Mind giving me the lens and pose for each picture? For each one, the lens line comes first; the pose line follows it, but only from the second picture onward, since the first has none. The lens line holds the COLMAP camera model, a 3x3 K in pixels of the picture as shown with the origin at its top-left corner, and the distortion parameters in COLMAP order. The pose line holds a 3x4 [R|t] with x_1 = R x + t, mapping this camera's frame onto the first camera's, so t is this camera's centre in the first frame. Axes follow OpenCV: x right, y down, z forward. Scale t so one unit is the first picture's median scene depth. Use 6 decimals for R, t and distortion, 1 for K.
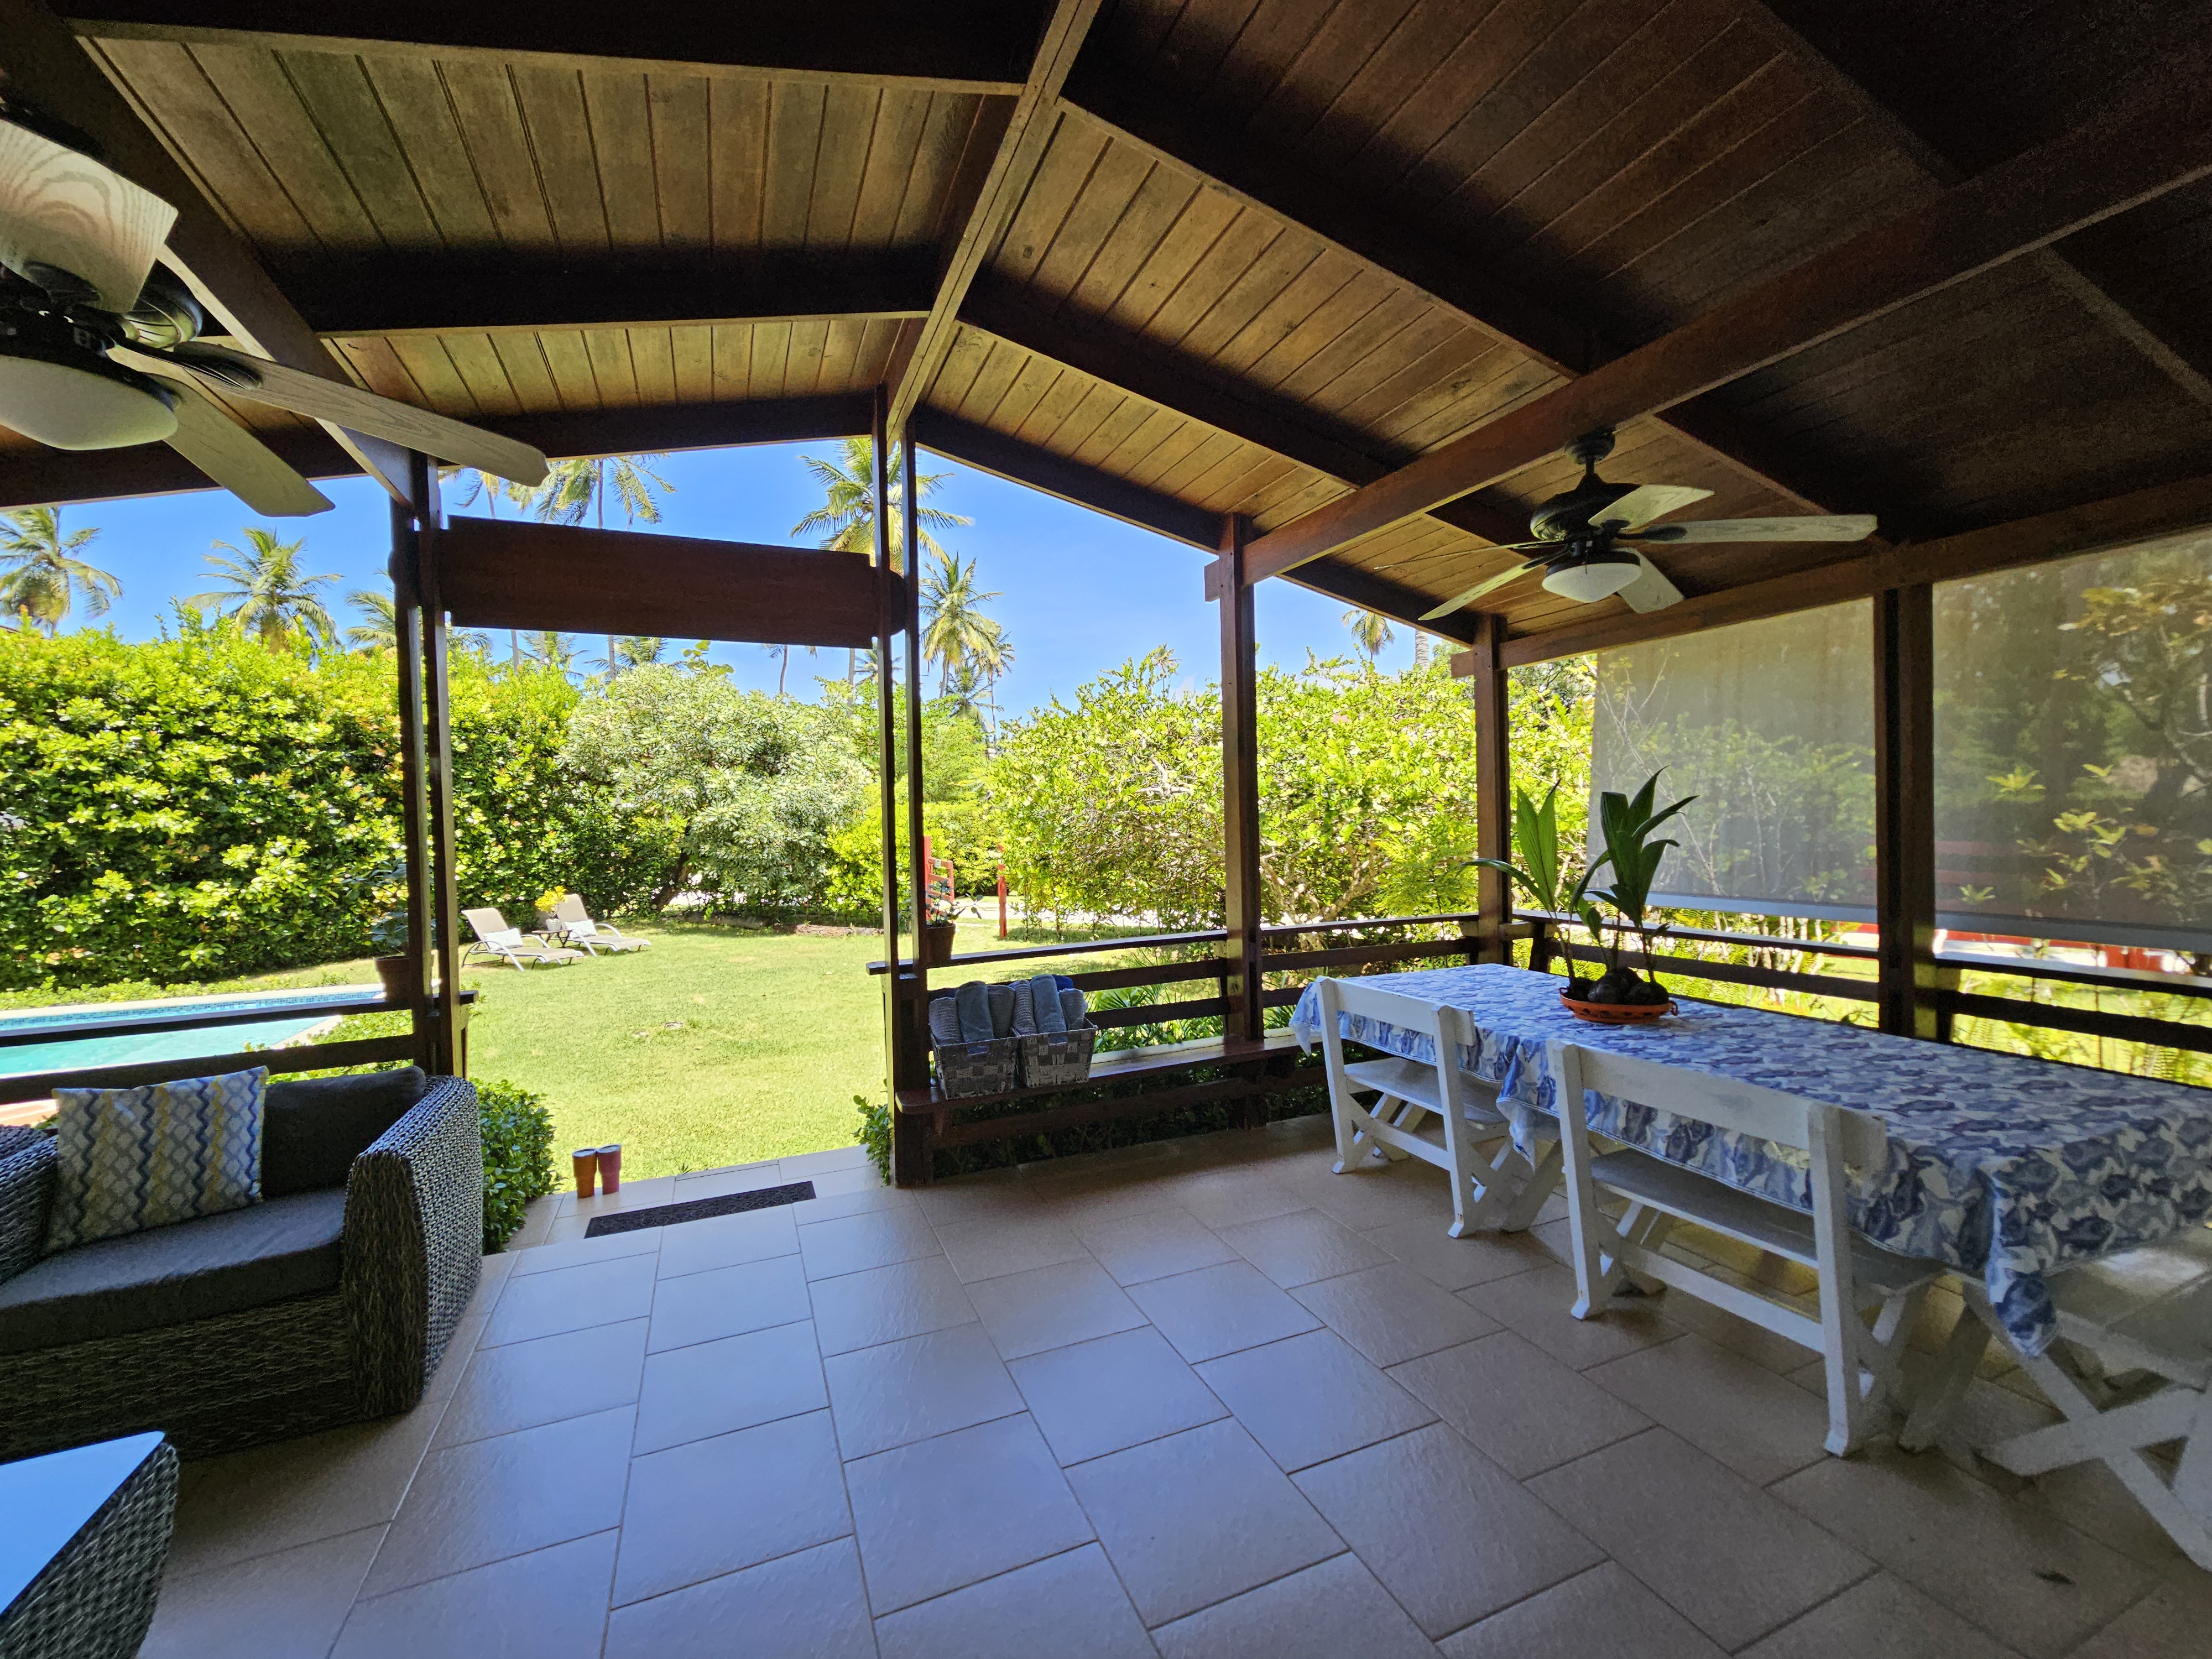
lens RADIAL K [[897.6, 0, 1106.0], [0, 897.6, 829.5], [0, 0, 1]] dist [-0.002124, 0.000049]
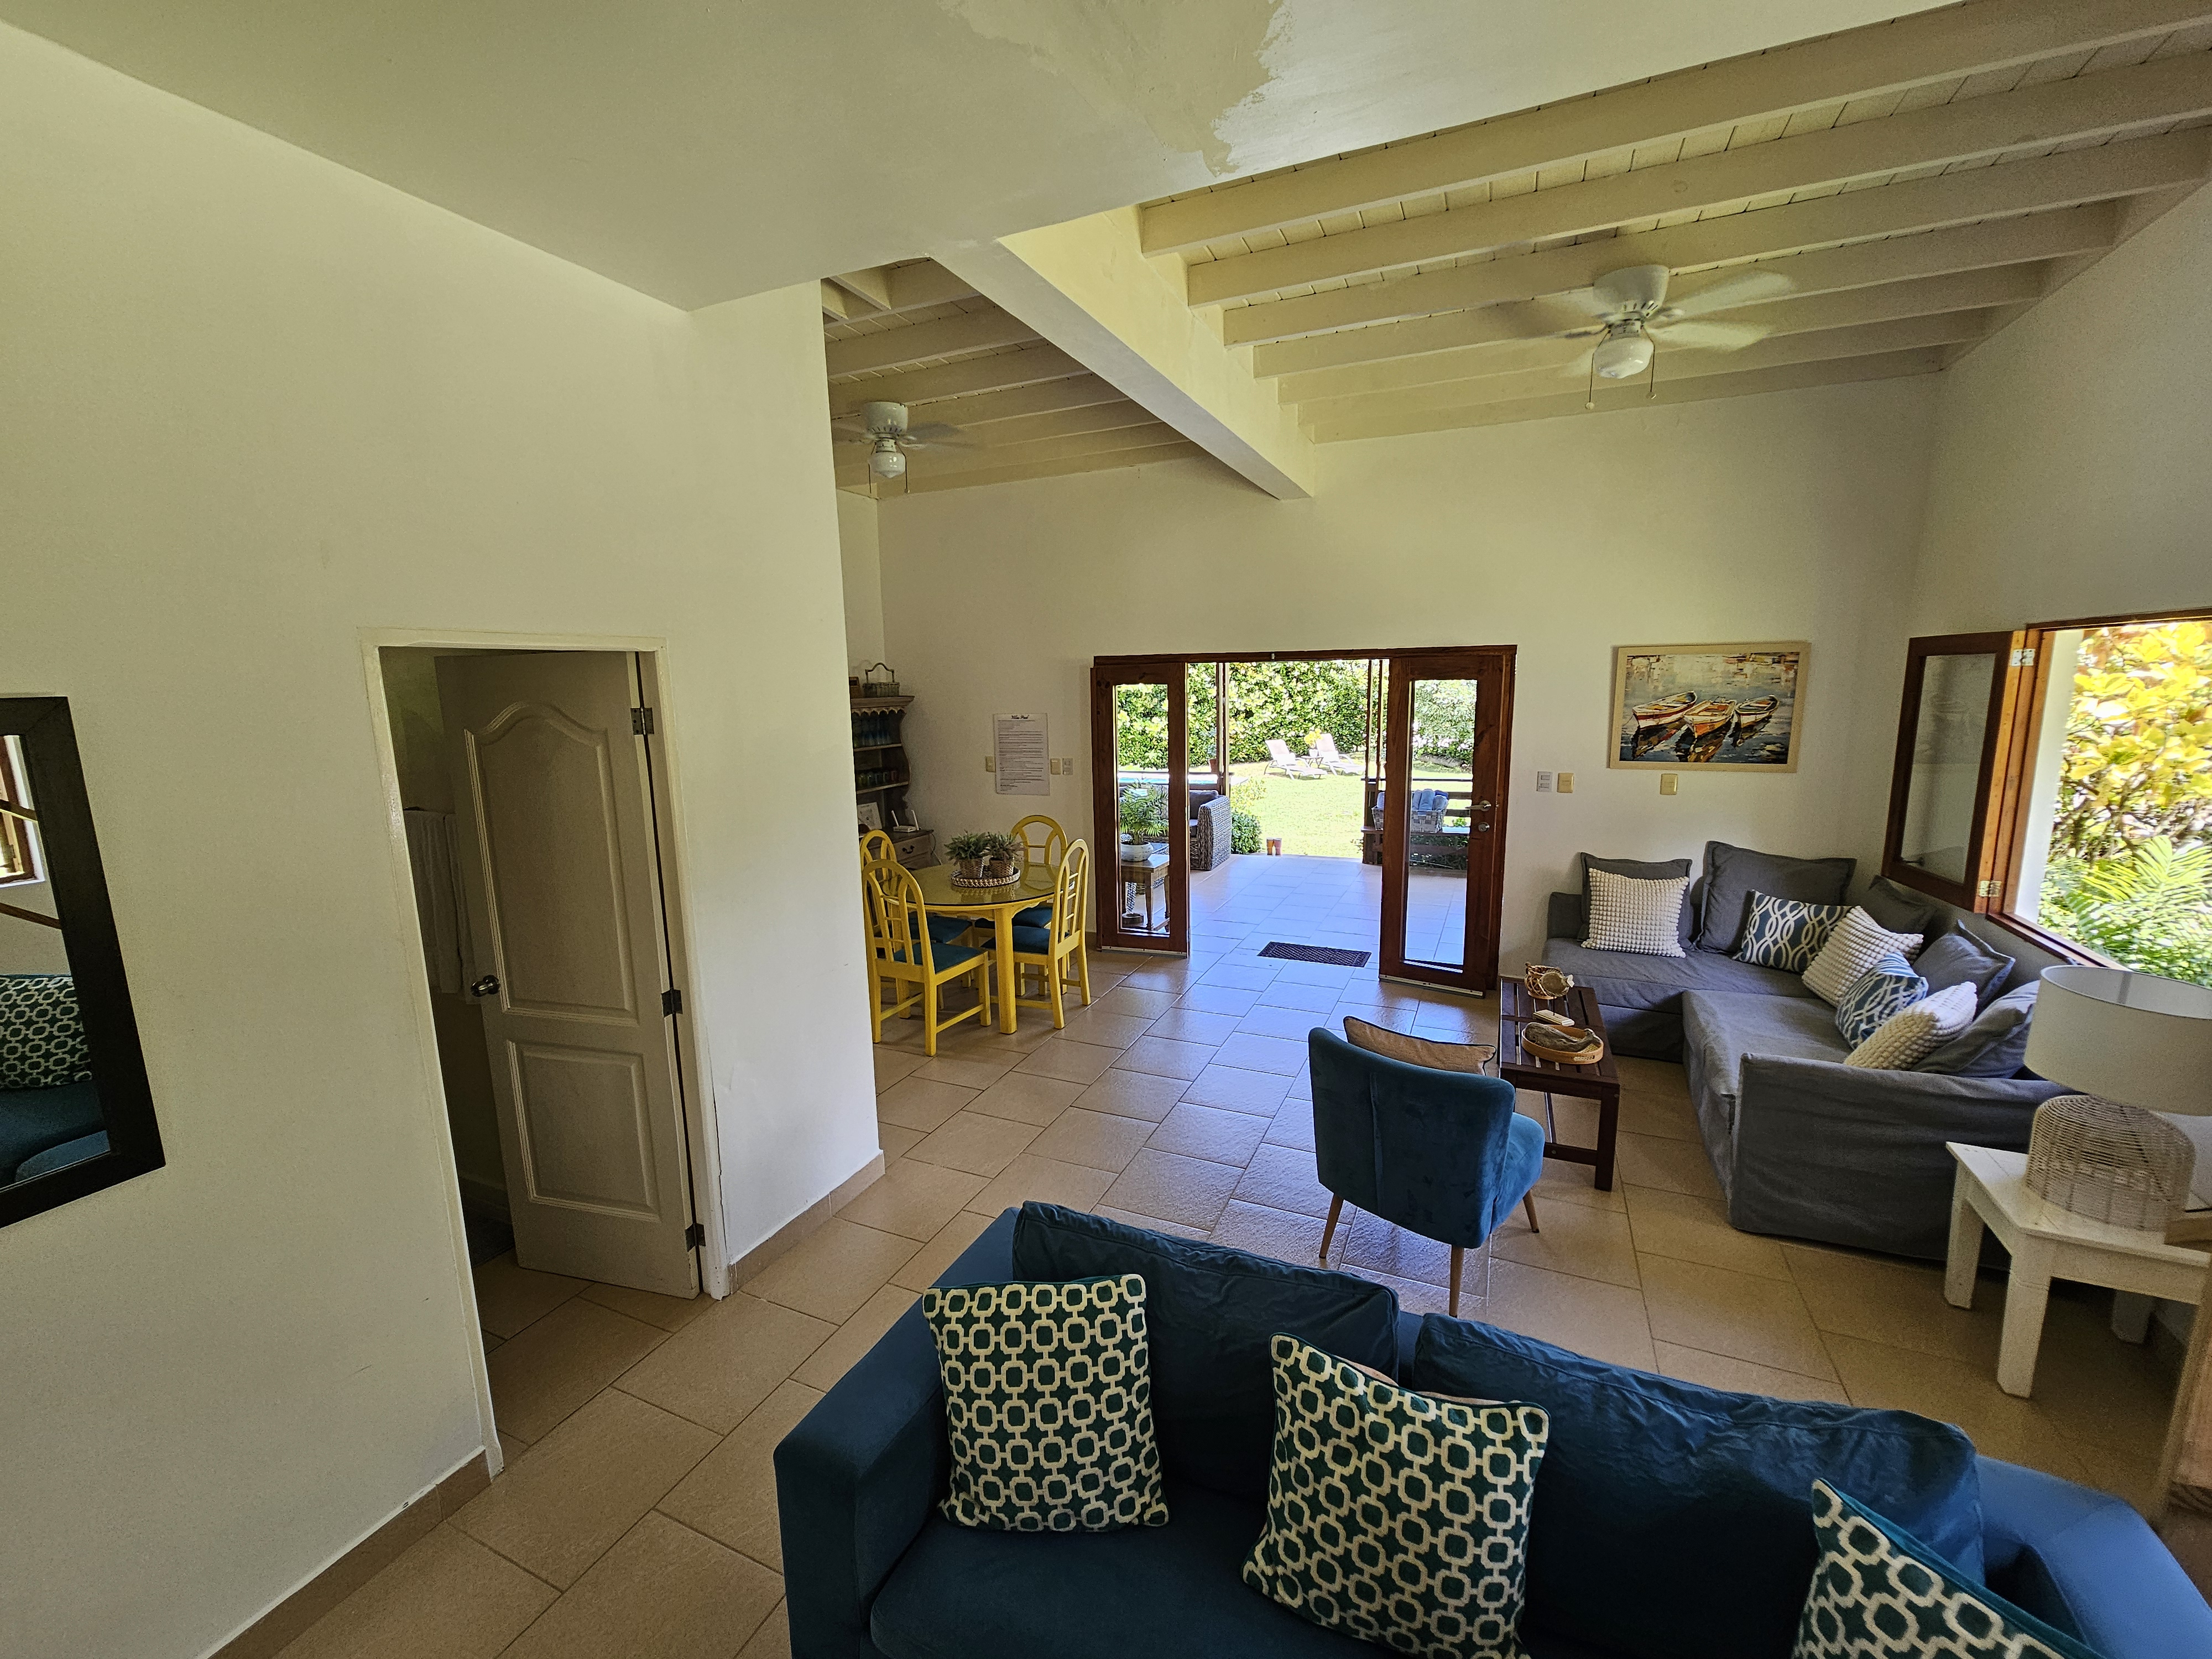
lens RADIAL K [[910.8, 0, 1106.0], [0, 910.8, 829.5], [0, 0, 1]] dist [-0.002324, 0.000003]
pose [[0.676153, 0.131389, -0.724951, 0.324736], [-0.002428, 0.984362, 0.176140, -0.044011], [0.736758, -0.117337, 0.665898, -0.358628]]
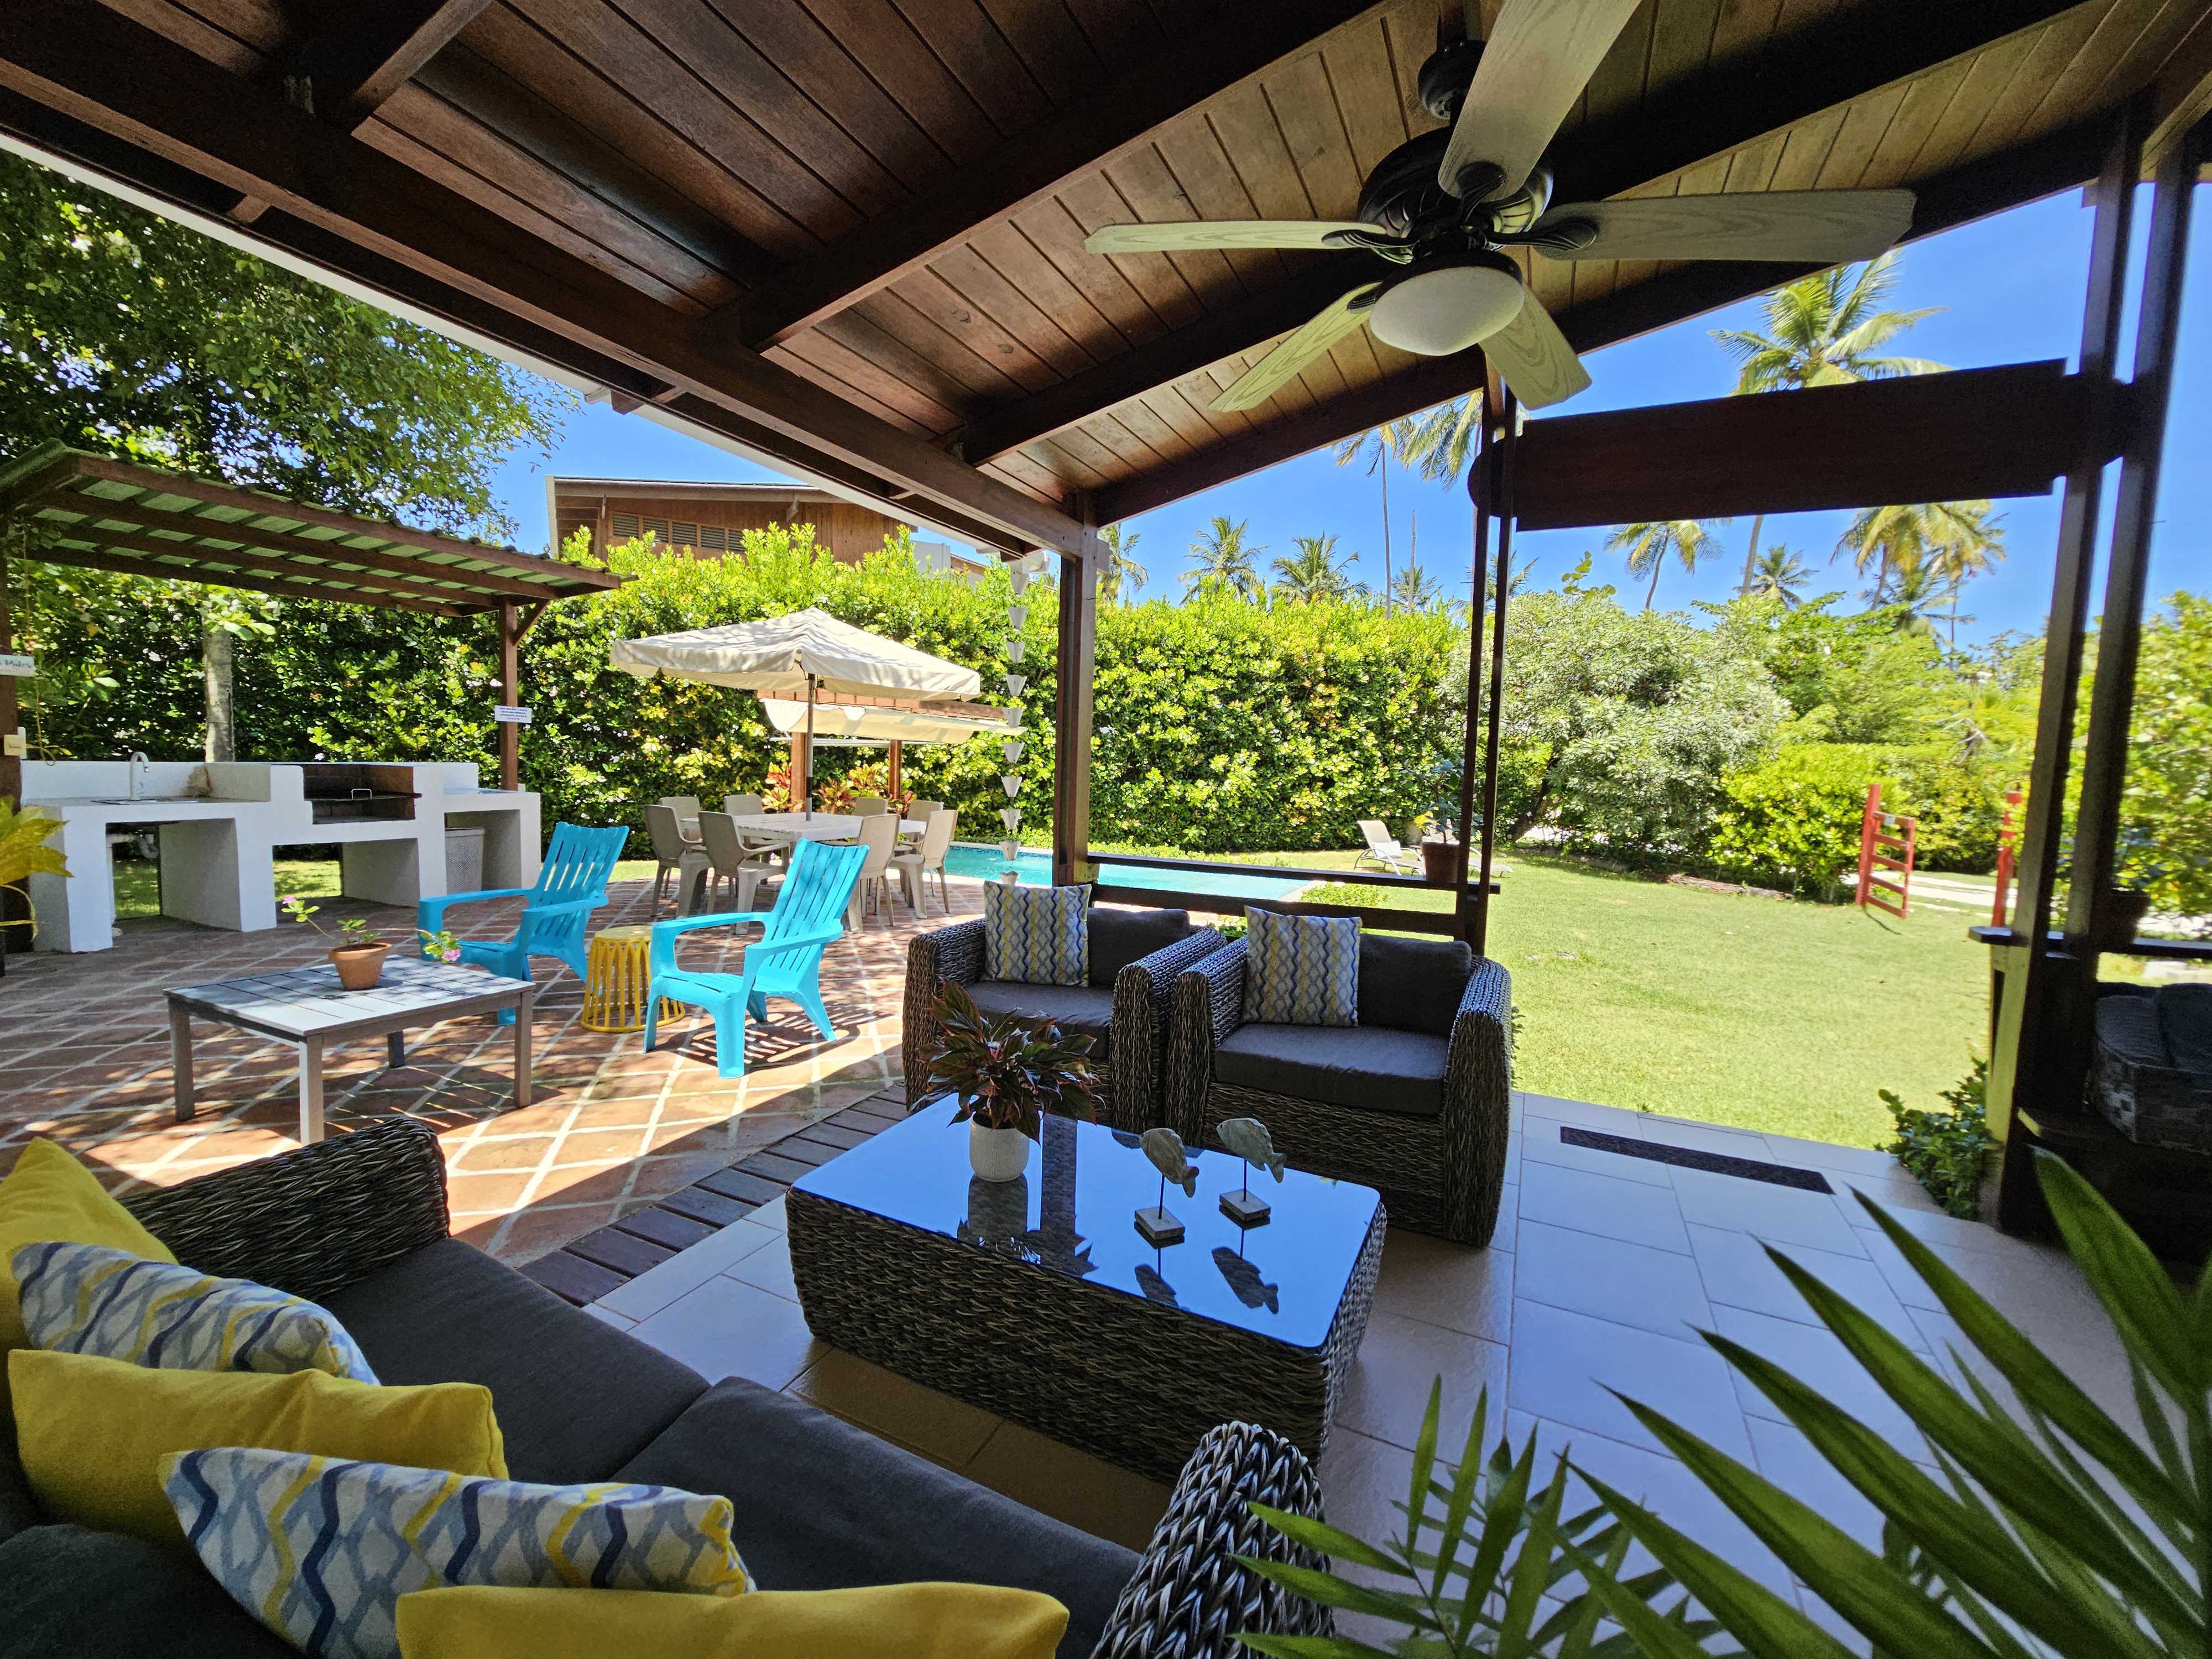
lens RADIAL K [[897.6, 0, 1106.0], [0, 897.6, 829.5], [0, 0, 1]] dist [-0.002124, 0.000049]
pose [[0.663174, 0.104706, -0.741105, -0.075471], [-0.054927, 0.994305, 0.091328, 0.014686], [0.746447, -0.019860, 0.665149, -0.015295]]
